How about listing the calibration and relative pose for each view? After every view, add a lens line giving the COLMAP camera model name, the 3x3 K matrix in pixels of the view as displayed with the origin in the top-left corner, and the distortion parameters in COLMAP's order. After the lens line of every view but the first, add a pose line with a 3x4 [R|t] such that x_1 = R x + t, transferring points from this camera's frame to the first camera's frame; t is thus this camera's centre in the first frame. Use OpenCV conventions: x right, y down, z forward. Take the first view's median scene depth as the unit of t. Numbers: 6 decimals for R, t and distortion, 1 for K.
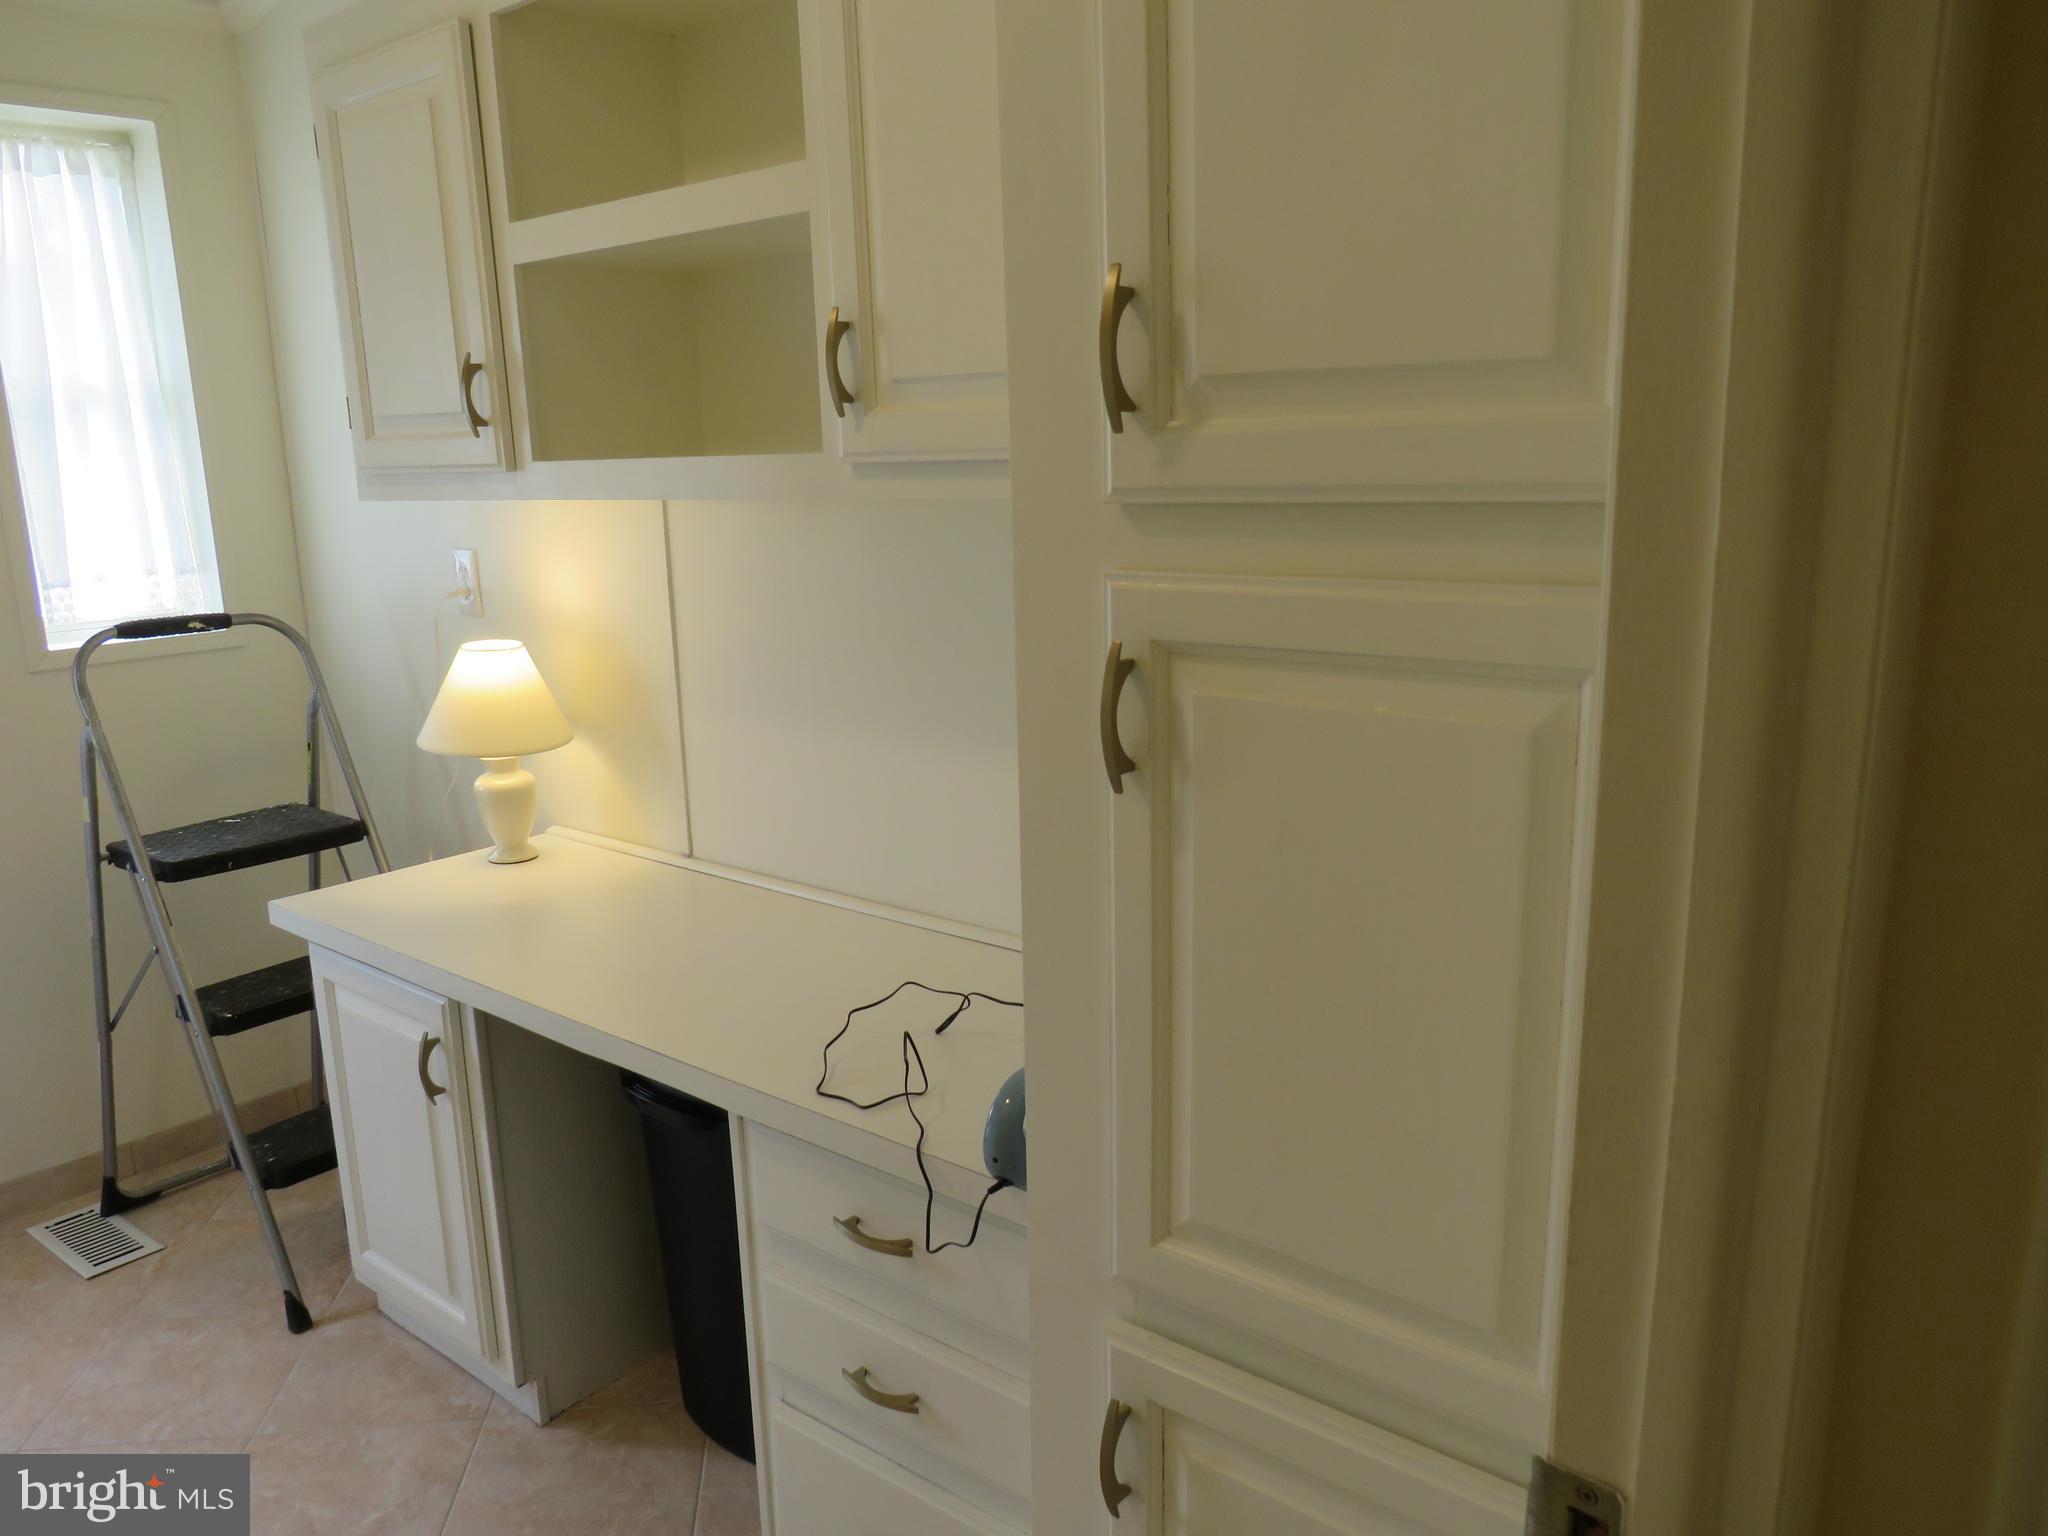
lens RADIAL K [[1462.6, 0, 1011.0], [0, 1462.6, 763.8], [0, 0, 1]] dist [-0.021092, 0.001233]
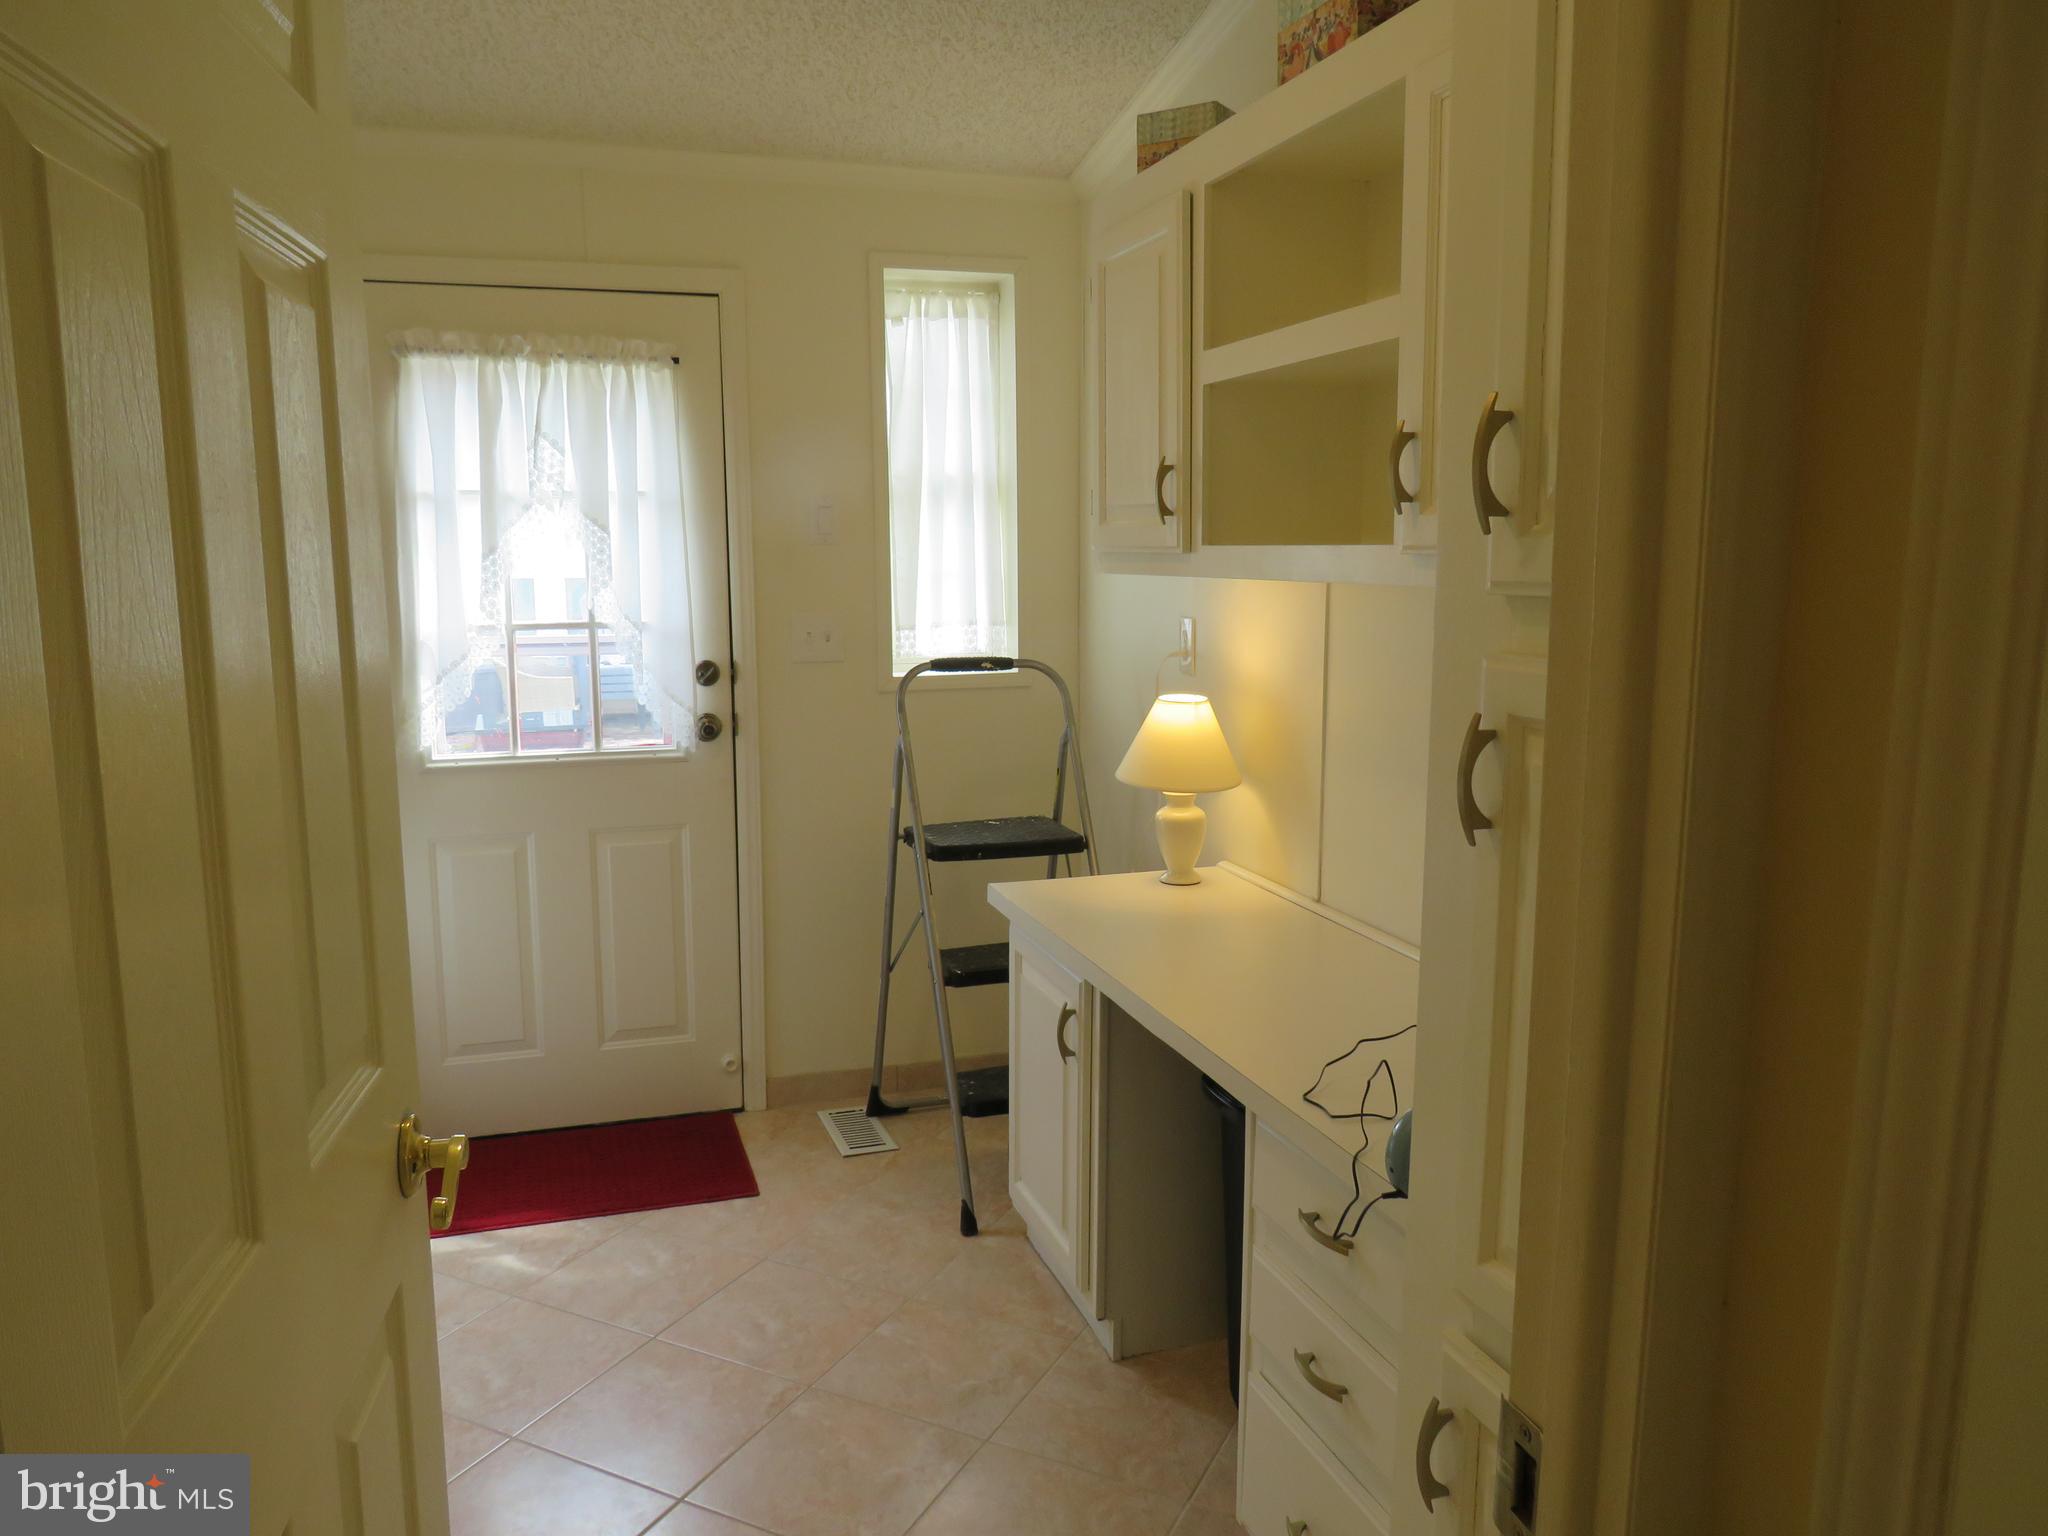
lens RADIAL K [[1462.6, 0, 1008.9], [0, 1462.6, 763.2], [0, 0, 1]] dist [-0.021092, 0.001233]
pose [[0.840205, 0.105140, -0.531979, 0.157503], [-0.135584, 0.990596, -0.018361, 0.011119], [0.525046, 0.087555, 0.846558, -0.068294]]
